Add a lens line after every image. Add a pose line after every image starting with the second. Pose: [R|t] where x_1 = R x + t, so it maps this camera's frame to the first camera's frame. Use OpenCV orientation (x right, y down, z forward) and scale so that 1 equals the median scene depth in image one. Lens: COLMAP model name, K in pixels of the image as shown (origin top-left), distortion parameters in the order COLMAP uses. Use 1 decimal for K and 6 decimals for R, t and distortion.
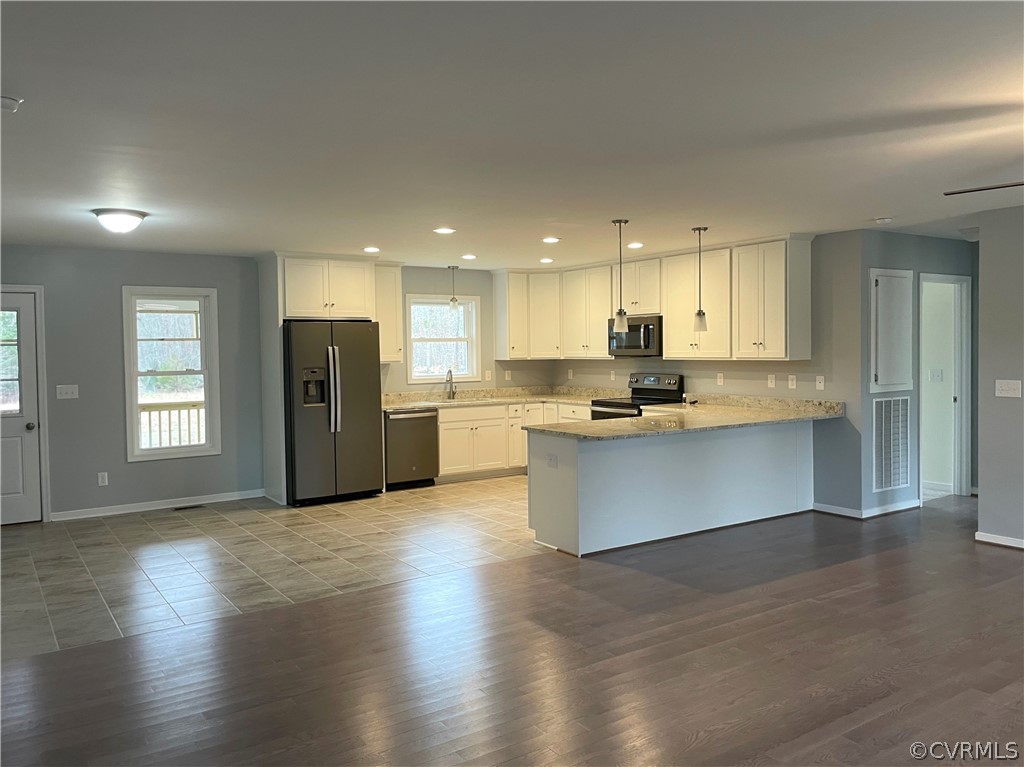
lens RADIAL K [[800.7, 0, 514.5], [0, 800.7, 368.5], [0, 0, 1]] dist [0.089378, -0.140801]
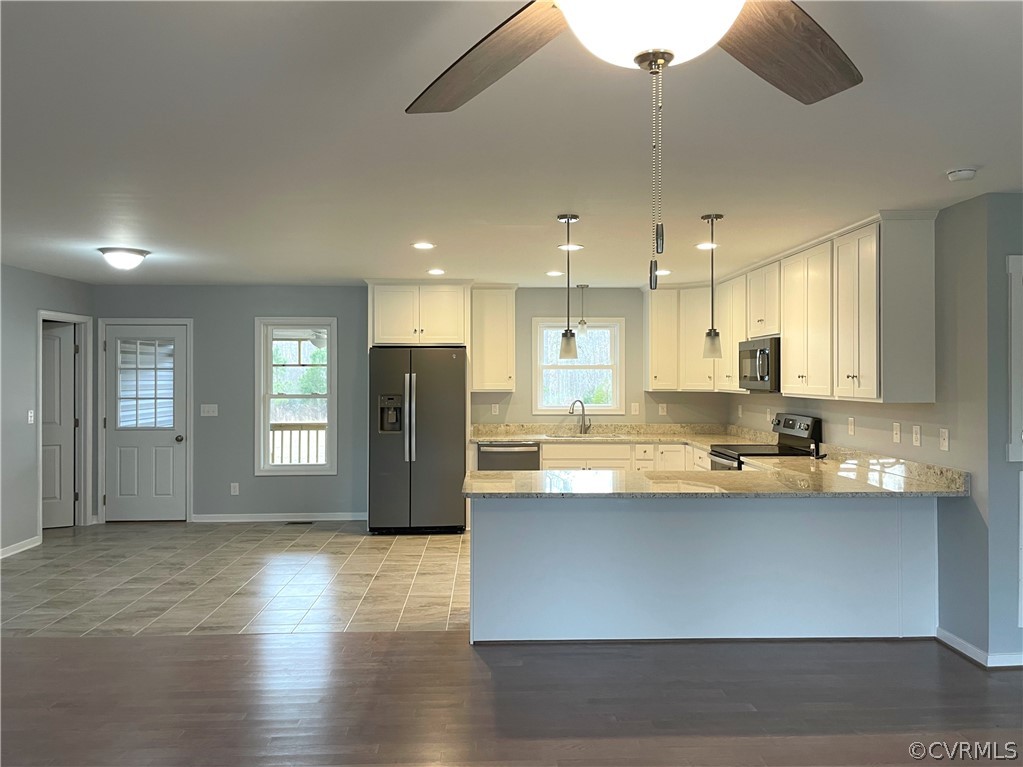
lens RADIAL K [[785.2, 0, 512.5], [0, 785.2, 366.0], [0, 0, 1]] dist [0.030194, -0.009627]
pose [[0.845962, 0.006788, -0.533199, 0.366589], [-0.025576, 0.999285, -0.027856, -0.012330], [0.532629, 0.037202, 0.845531, 0.249208]]
